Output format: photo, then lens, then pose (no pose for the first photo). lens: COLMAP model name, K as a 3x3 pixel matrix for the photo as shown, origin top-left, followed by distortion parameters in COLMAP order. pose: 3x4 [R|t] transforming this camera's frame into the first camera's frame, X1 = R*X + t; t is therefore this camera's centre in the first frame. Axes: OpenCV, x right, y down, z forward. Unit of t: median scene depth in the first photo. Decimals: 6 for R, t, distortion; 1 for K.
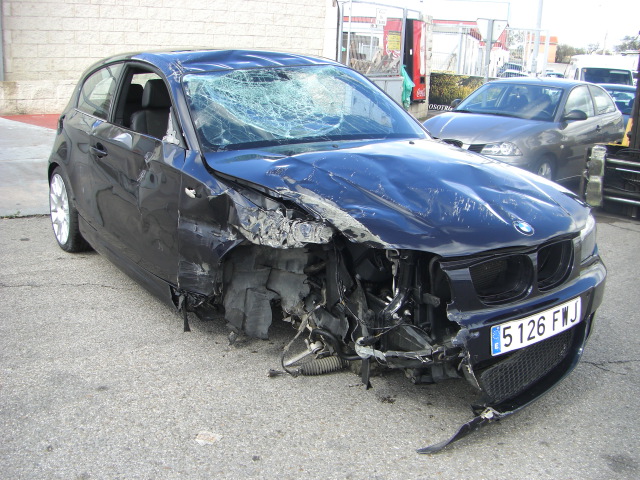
lens RADIAL K [[723.1, 0, 319.7], [0, 723.1, 266.0], [0, 0, 1]] dist [-0.161591, 0.077556]
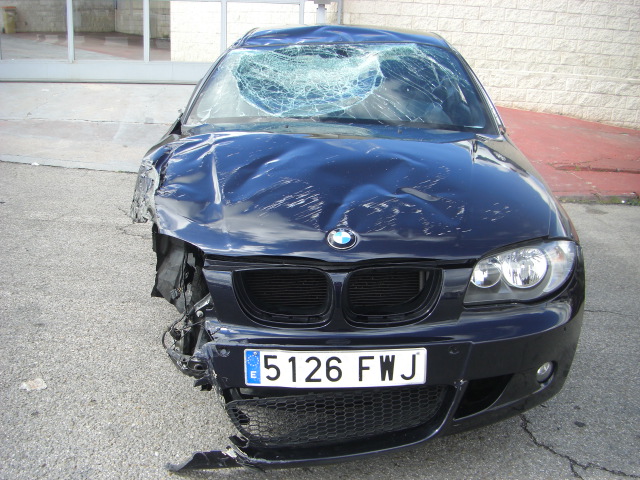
lens RADIAL K [[723.1, 0, 319.7], [0, 723.1, 266.0], [0, 0, 1]] dist [-0.161591, 0.077556]
pose [[0.813957, 0.179956, -0.552350, 0.712399], [-0.176698, 0.982453, 0.059697, -0.067776], [0.553400, 0.049008, 0.831472, 0.351496]]
